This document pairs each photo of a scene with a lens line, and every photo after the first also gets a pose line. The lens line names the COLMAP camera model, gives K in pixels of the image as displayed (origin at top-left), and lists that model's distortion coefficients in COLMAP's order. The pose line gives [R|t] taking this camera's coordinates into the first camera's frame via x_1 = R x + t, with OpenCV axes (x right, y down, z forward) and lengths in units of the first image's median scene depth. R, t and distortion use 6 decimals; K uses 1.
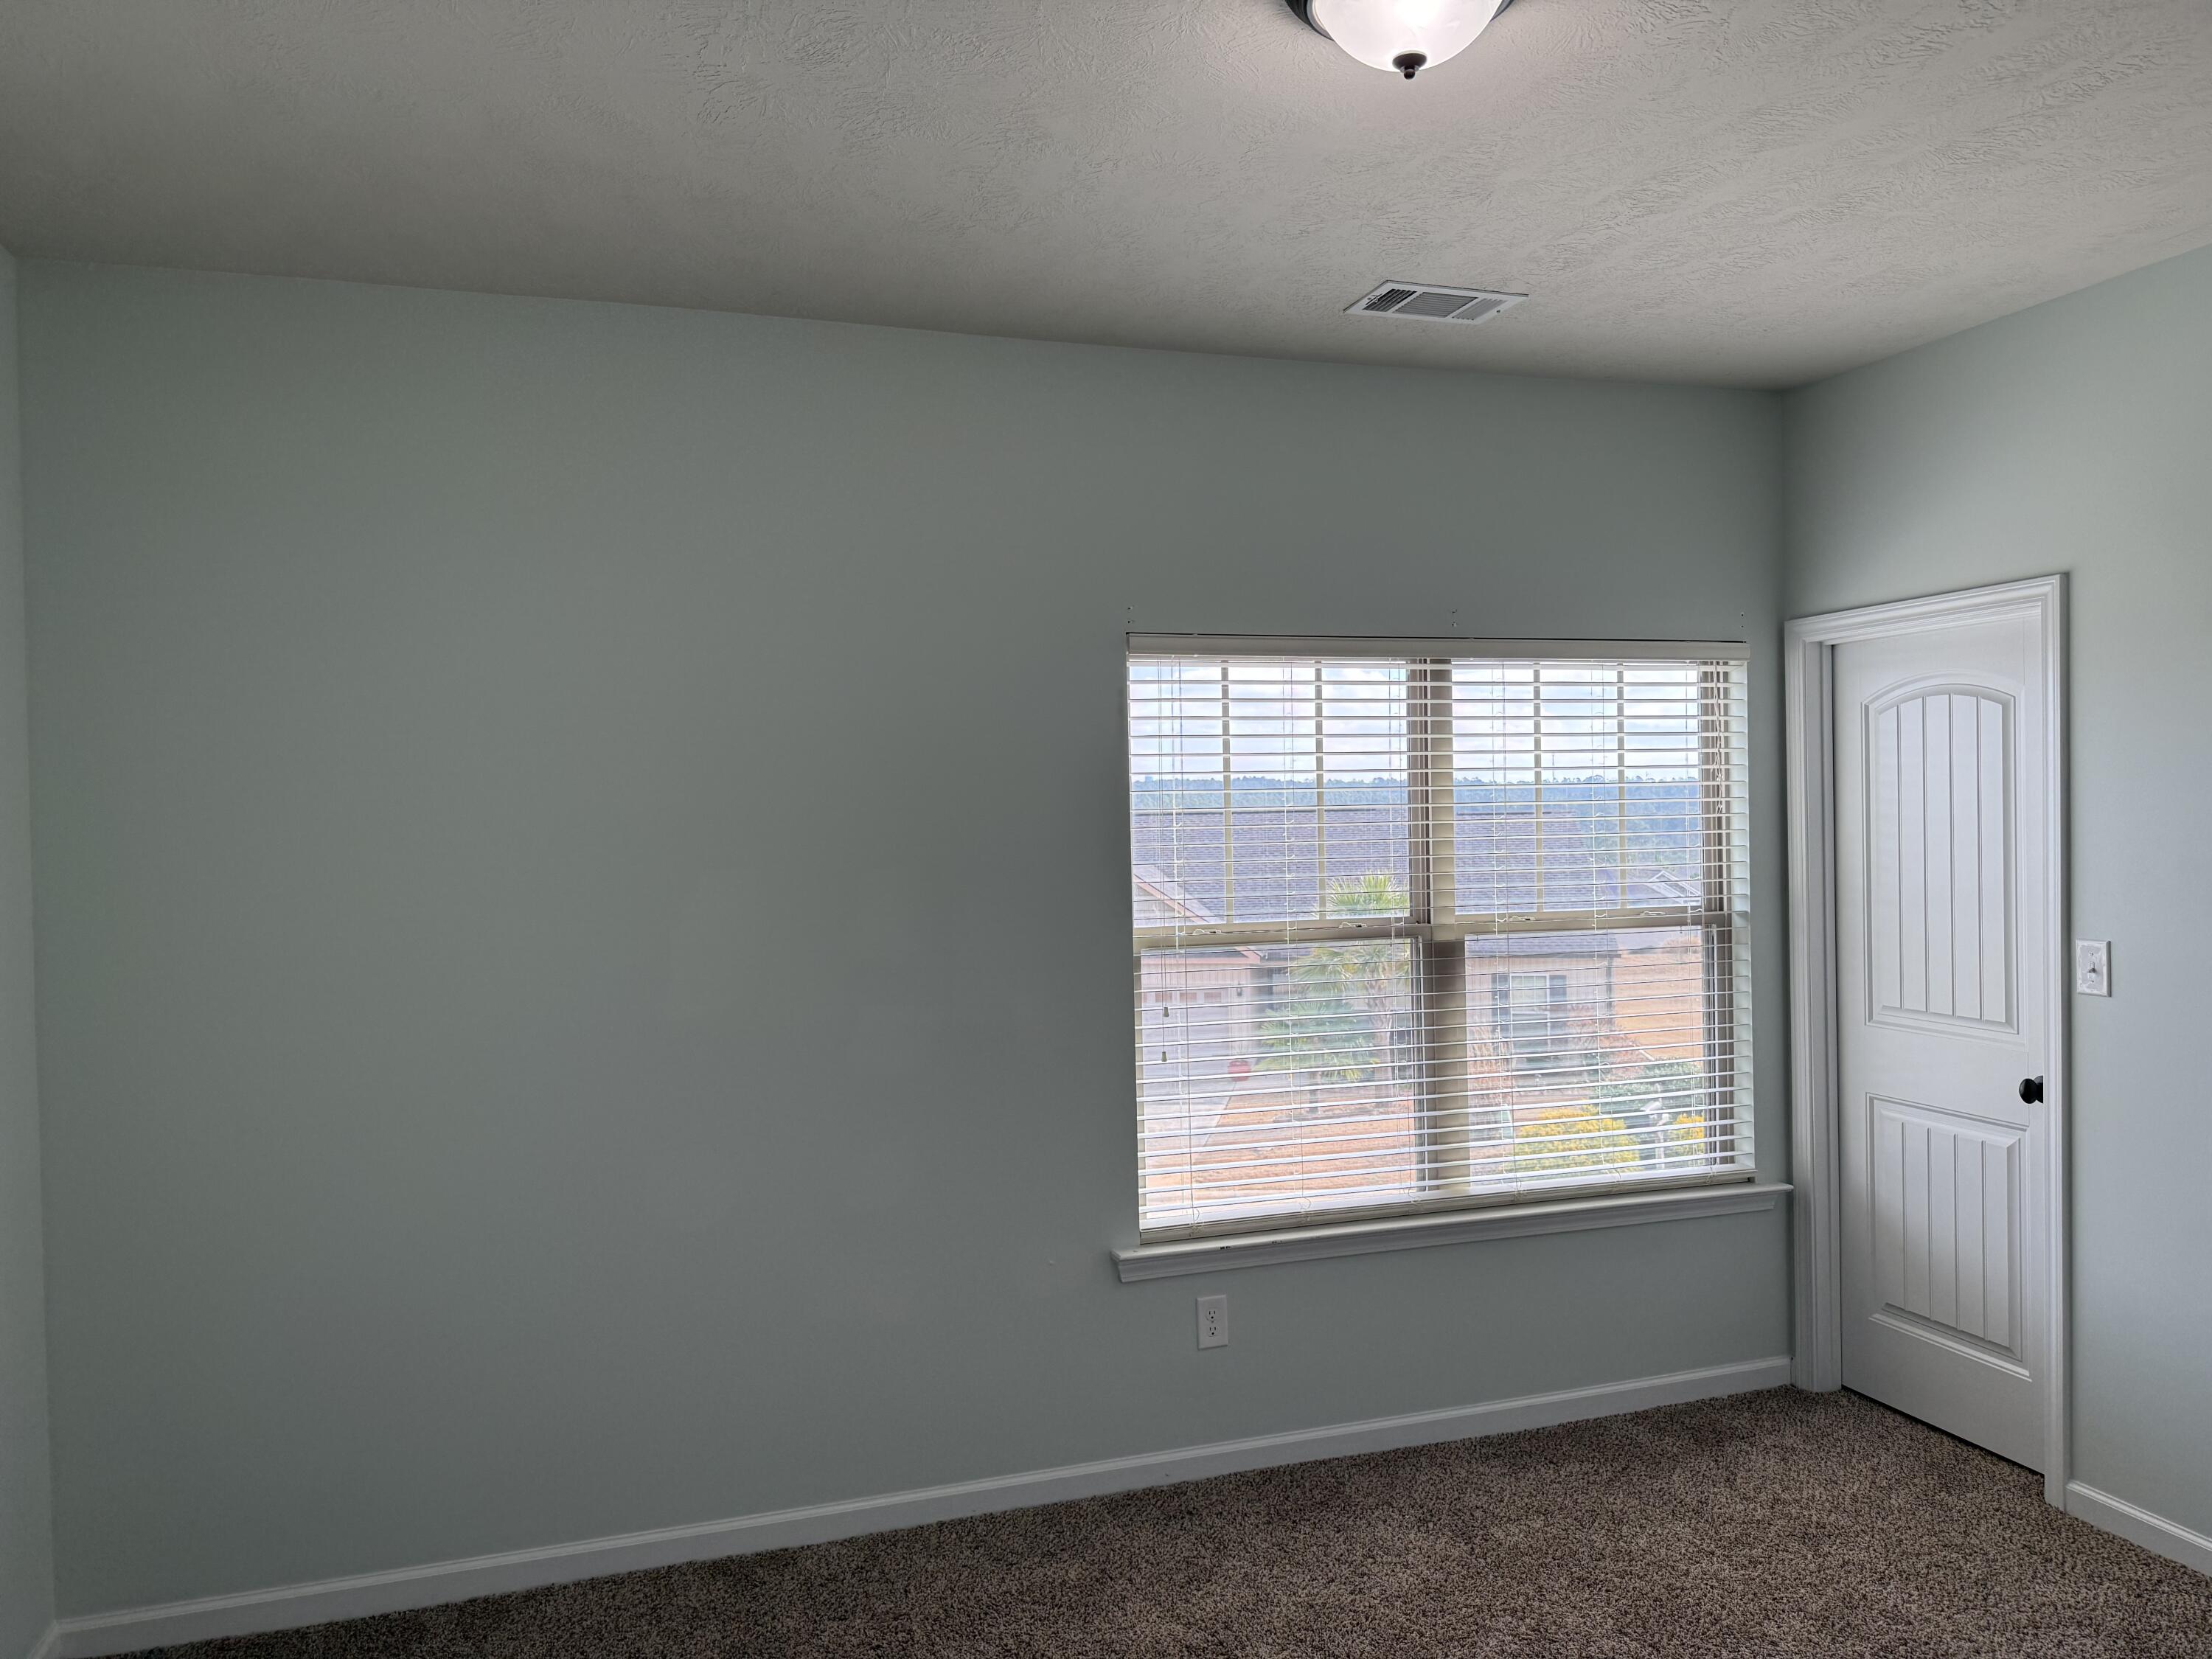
lens RADIAL K [[1585.6, 0, 1114.1], [0, 1585.6, 835.8], [0, 0, 1]] dist [0.012444, -0.001732]
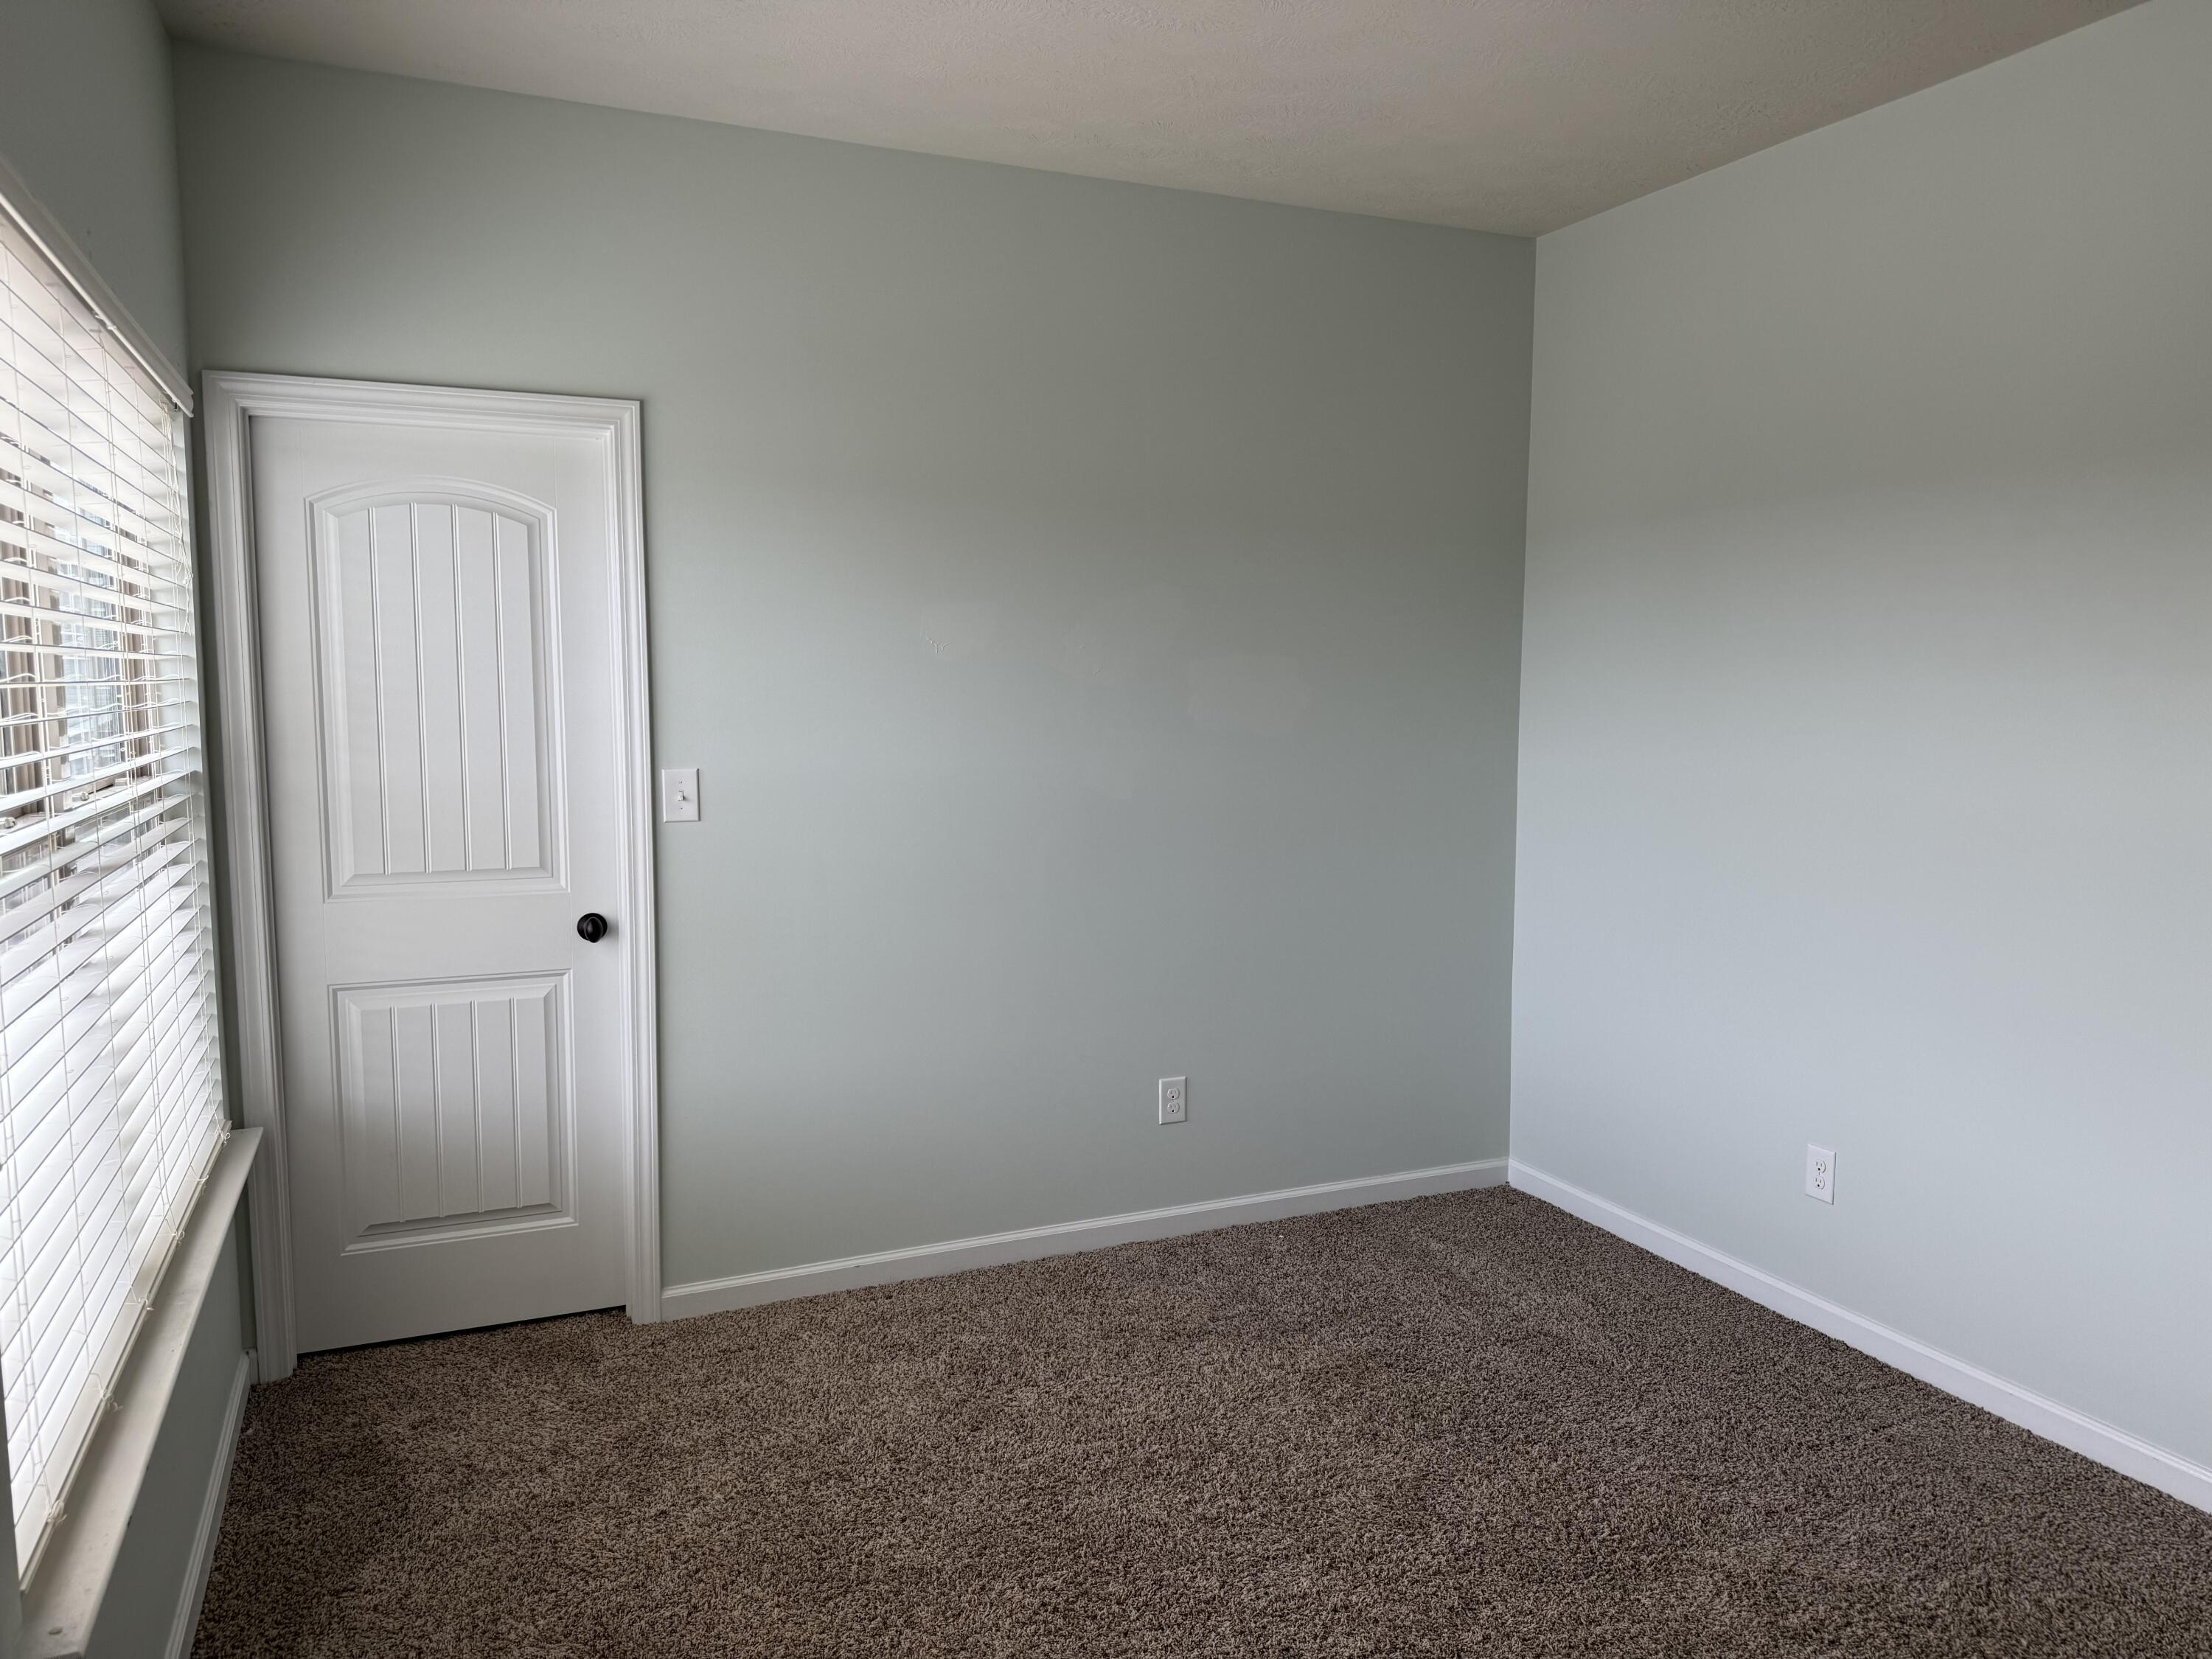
lens RADIAL K [[1585.6, 0, 1114.1], [0, 1585.6, 835.8], [0, 0, 1]] dist [0.012444, -0.001732]
pose [[-0.082888, -0.080365, 0.993313, -0.403516], [0.010508, 0.996617, 0.081509, 0.025409], [-0.996503, 0.017194, -0.081764, 0.737040]]
